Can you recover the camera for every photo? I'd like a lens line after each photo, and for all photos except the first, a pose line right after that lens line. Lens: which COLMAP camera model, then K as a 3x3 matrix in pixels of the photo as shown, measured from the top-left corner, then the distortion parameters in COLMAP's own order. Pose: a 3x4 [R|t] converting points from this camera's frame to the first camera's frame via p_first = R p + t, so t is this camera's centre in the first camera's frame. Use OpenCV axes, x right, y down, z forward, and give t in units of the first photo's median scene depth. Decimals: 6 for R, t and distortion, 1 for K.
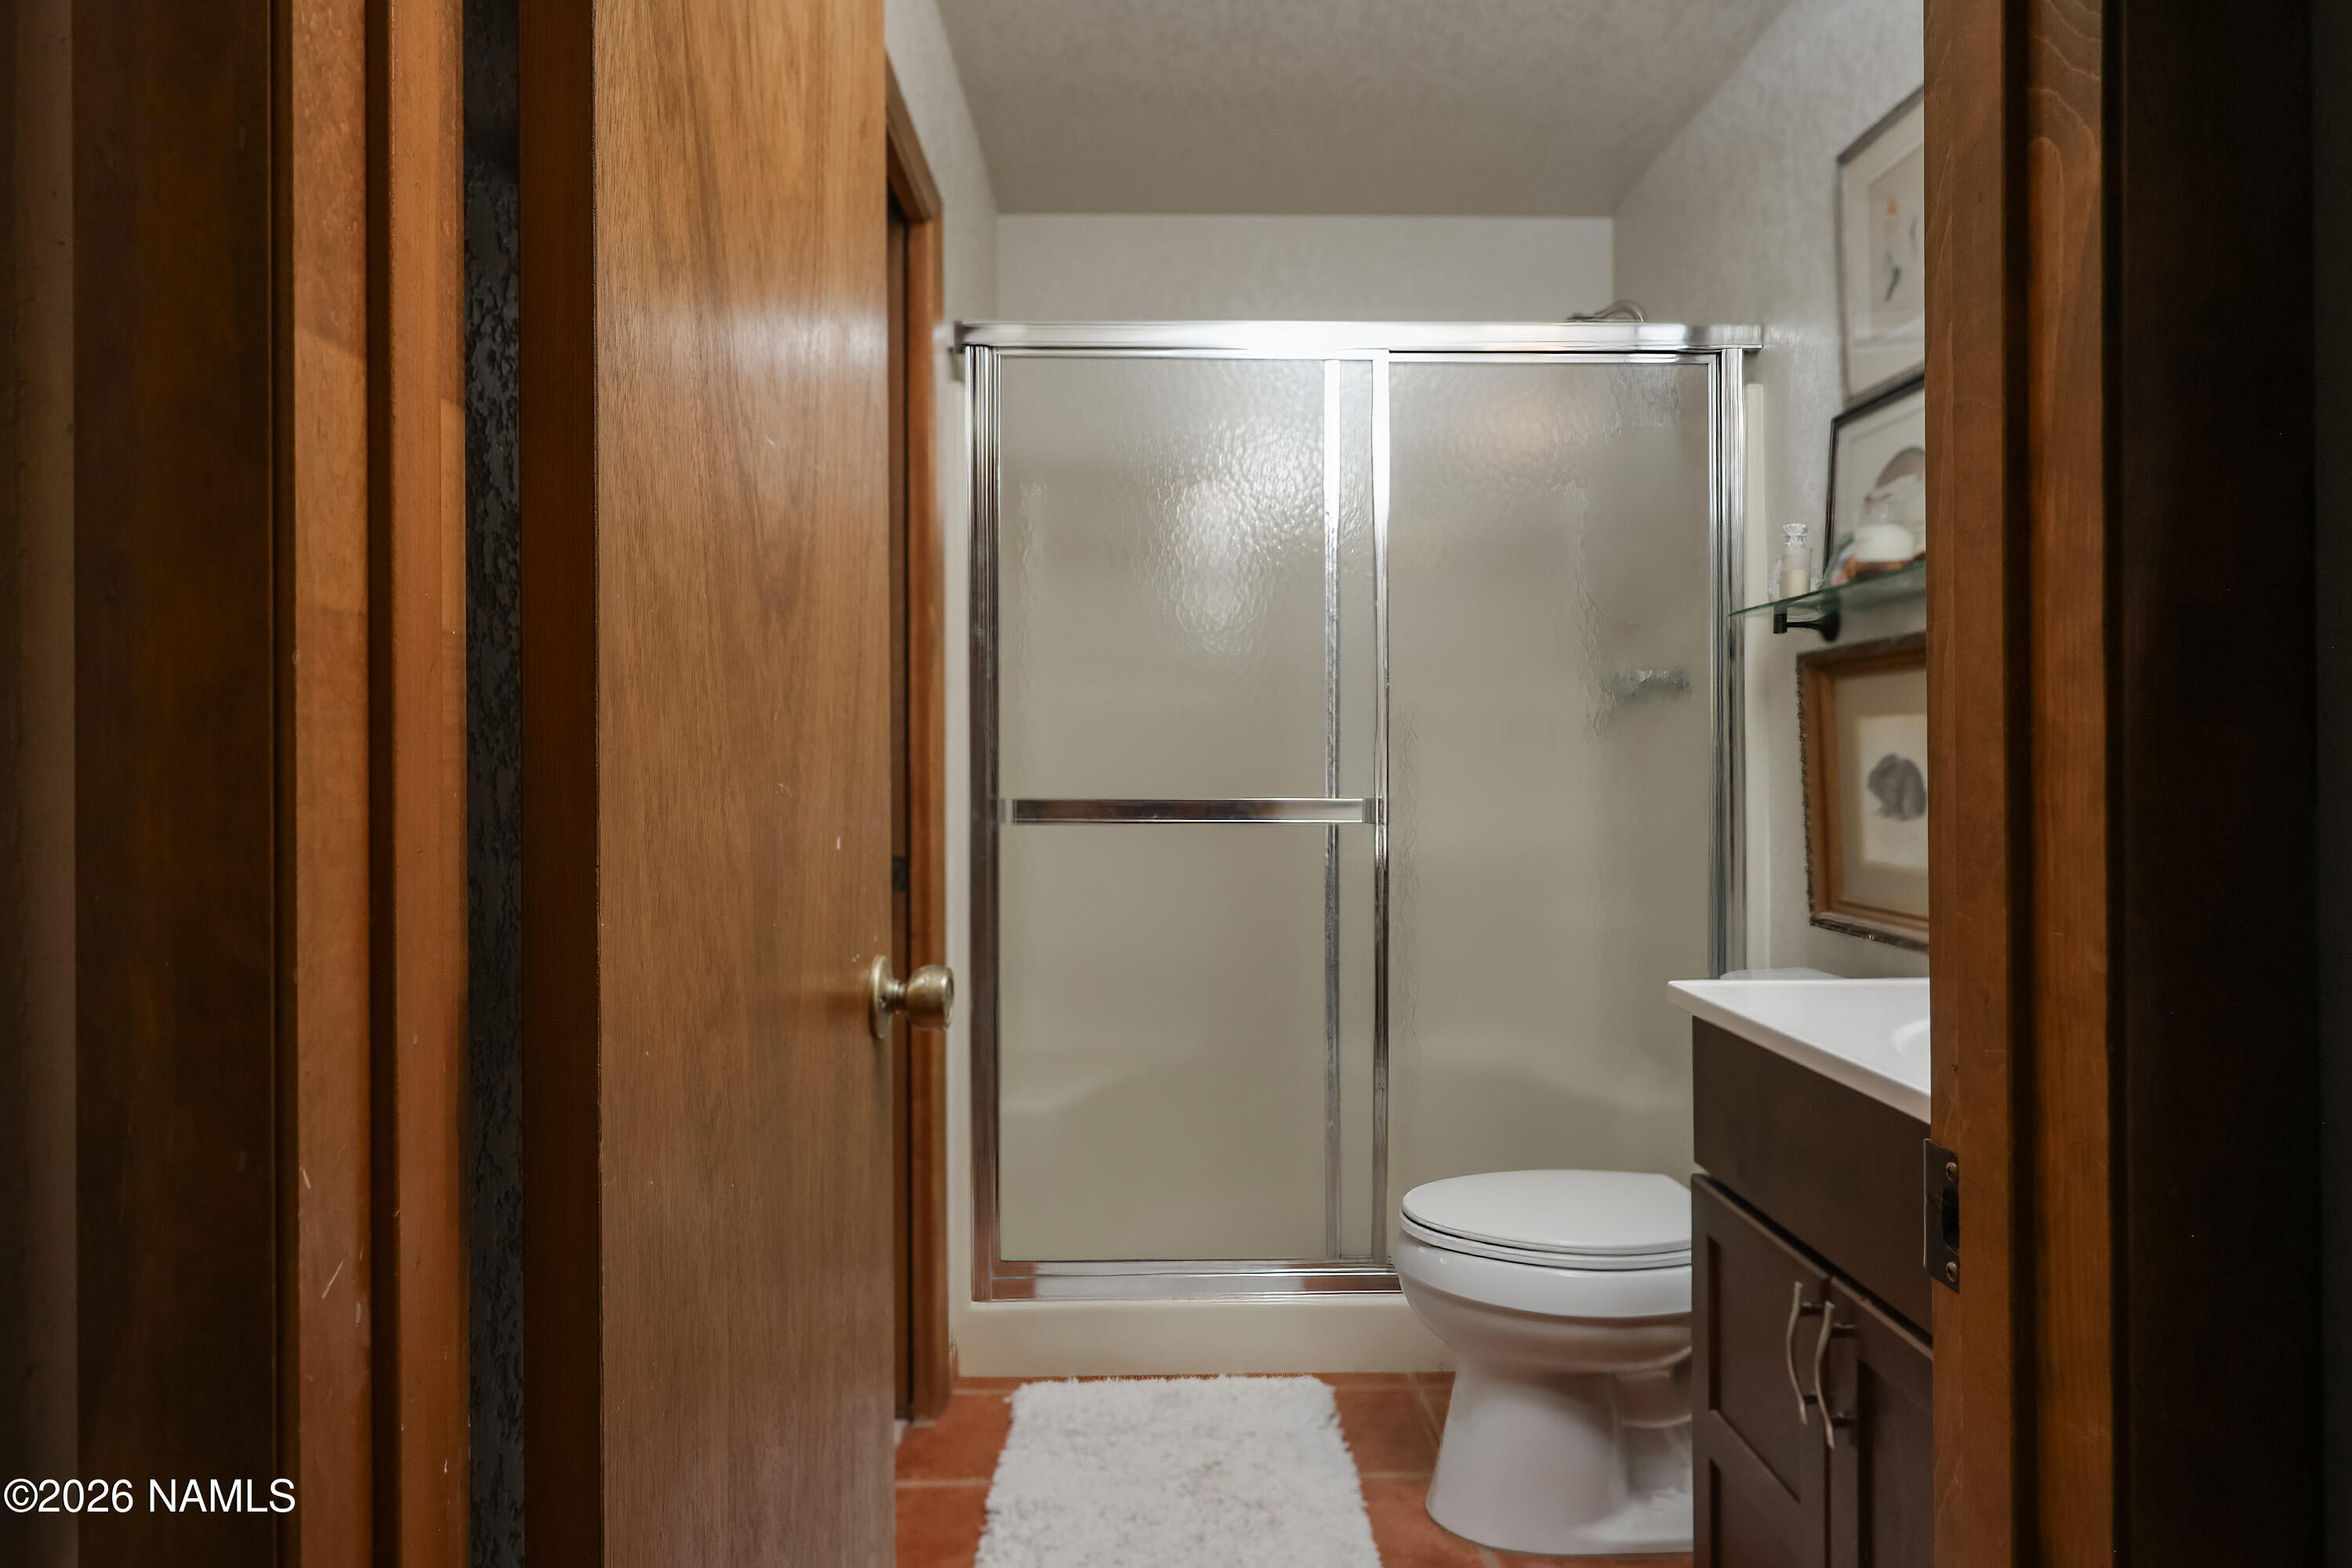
lens RADIAL K [[1430.9, 0, 1181.6], [0, 1430.9, 773.2], [0, 0, 1]] dist [-0.002159, 0.002996]
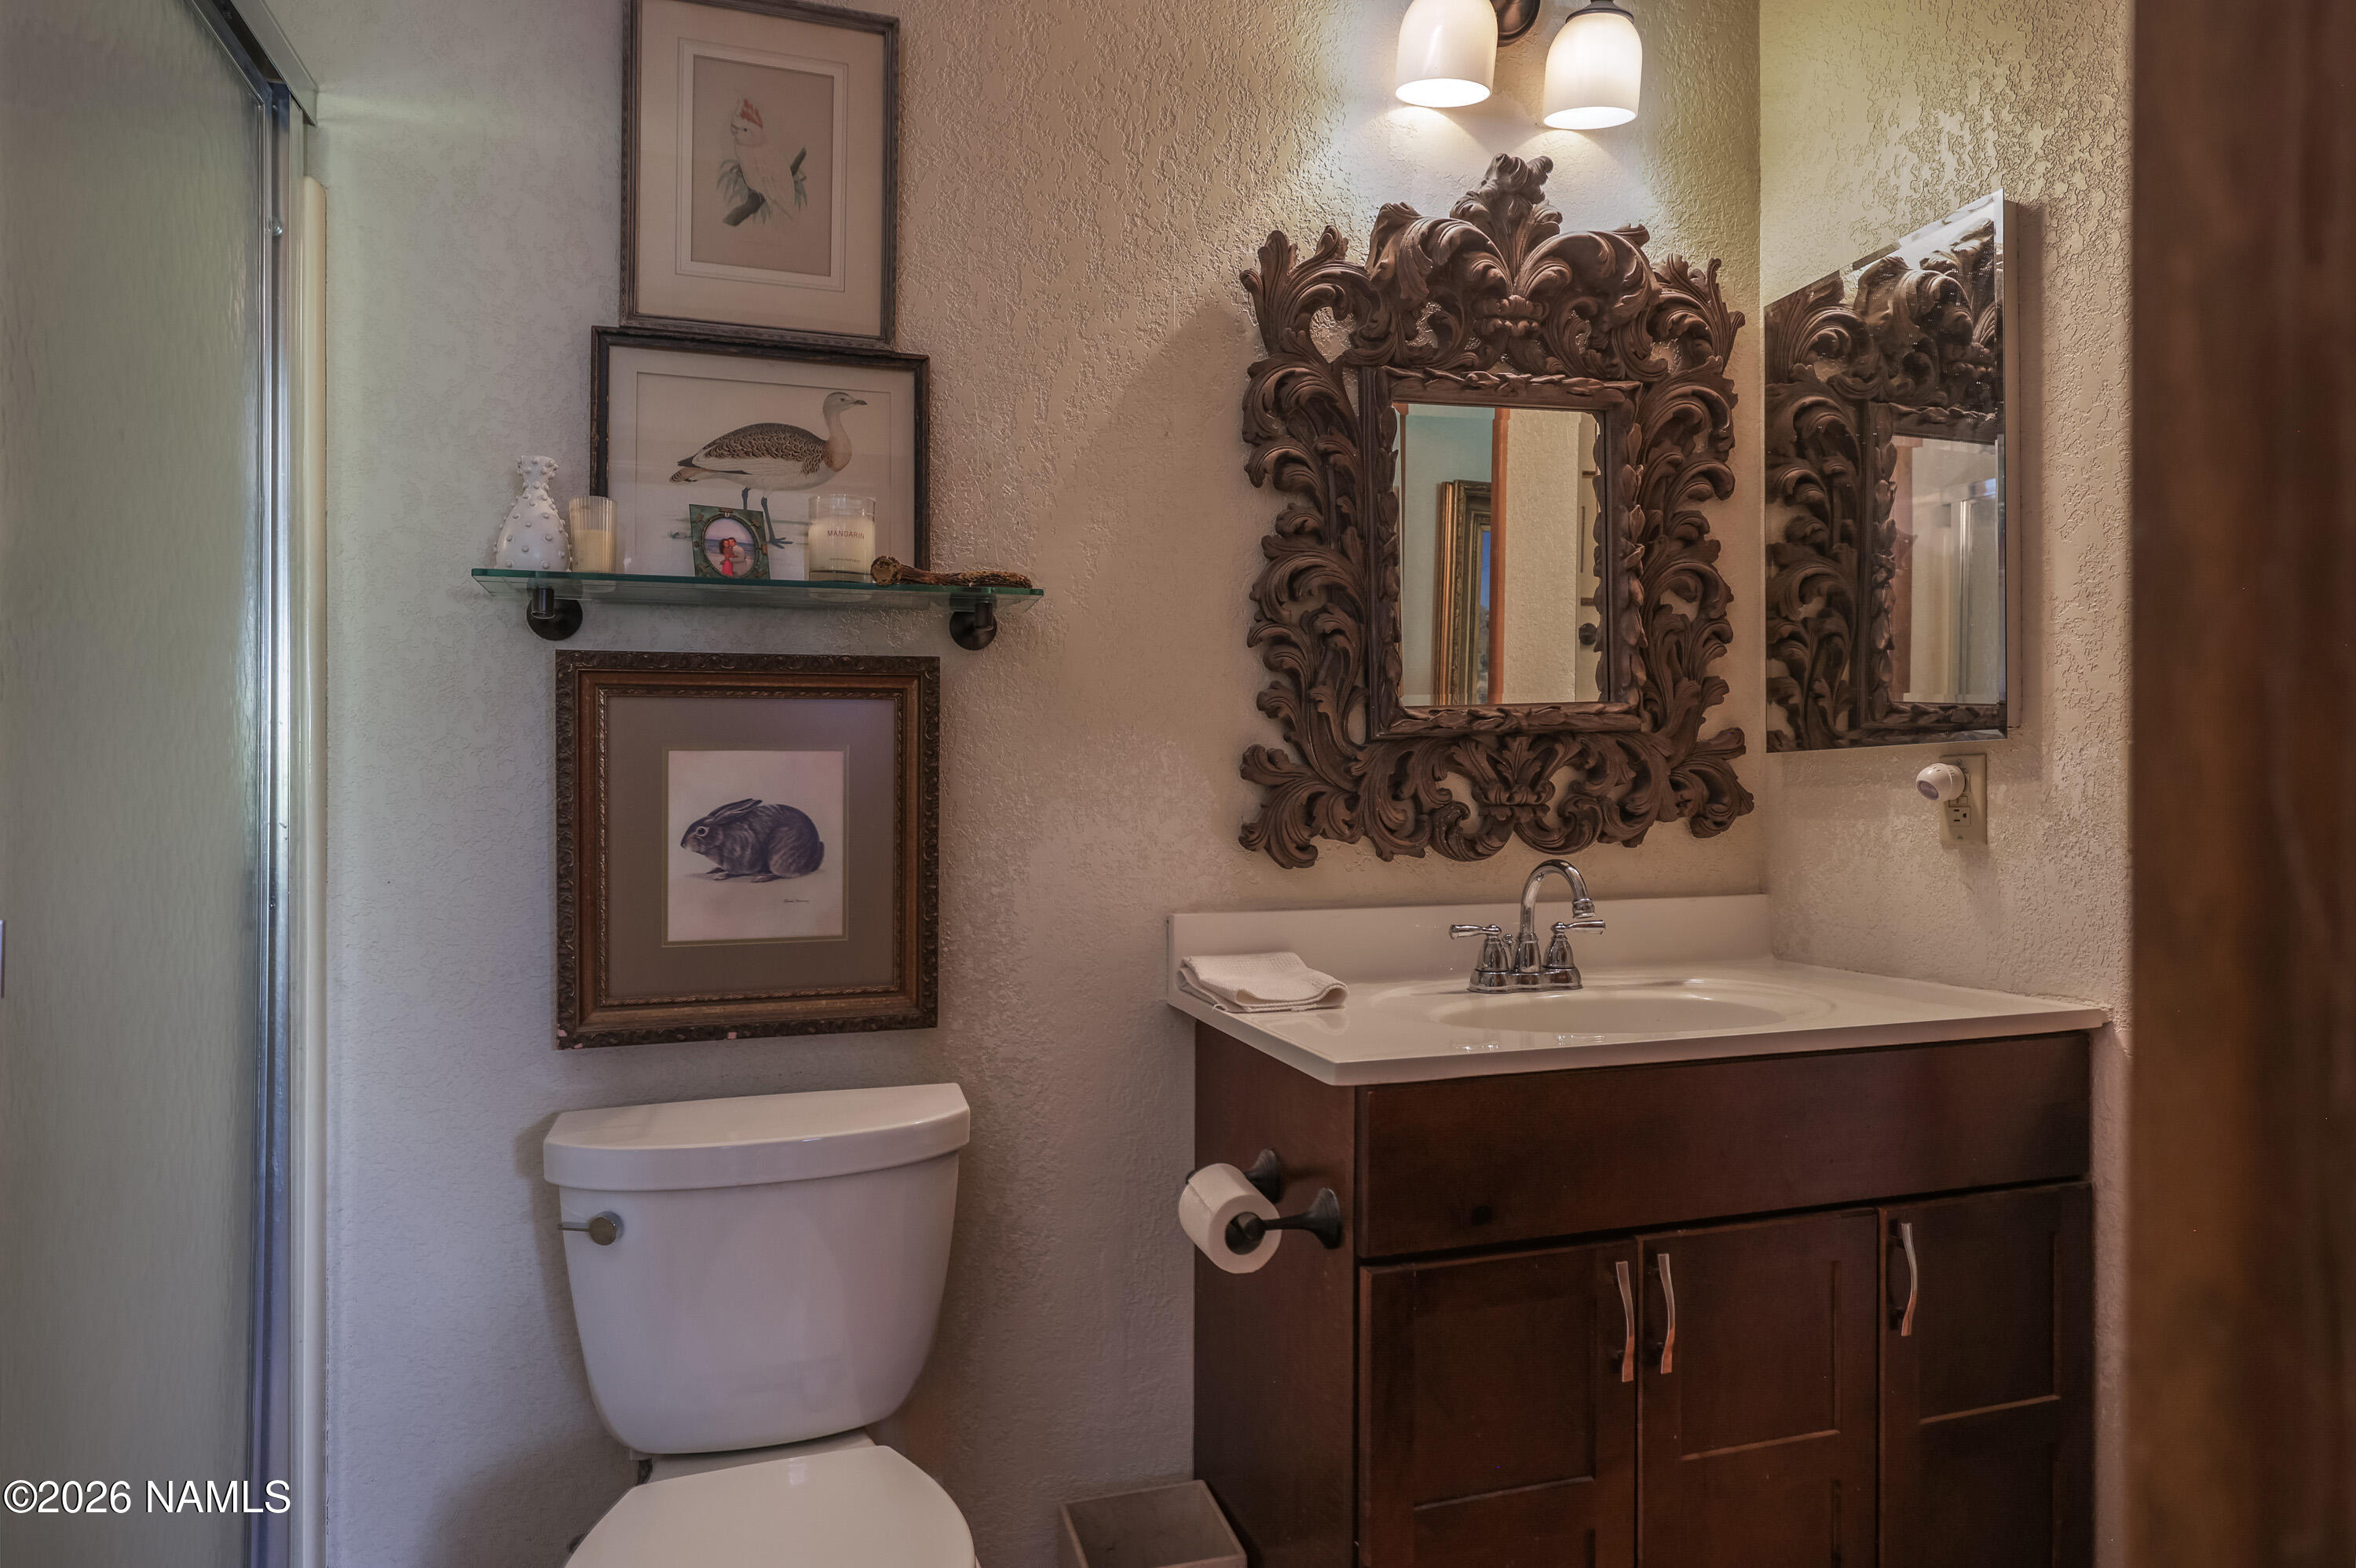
lens RADIAL K [[1433.2, 0, 1182.7], [0, 1433.2, 785.8], [0, 0, 1]] dist [-0.002159, 0.002996]
pose [[-0.285933, 0.012637, 0.958166, -0.321067], [0.009551, 0.999901, -0.010337, -0.009944], [-0.958202, 0.006196, -0.286025, 0.964656]]
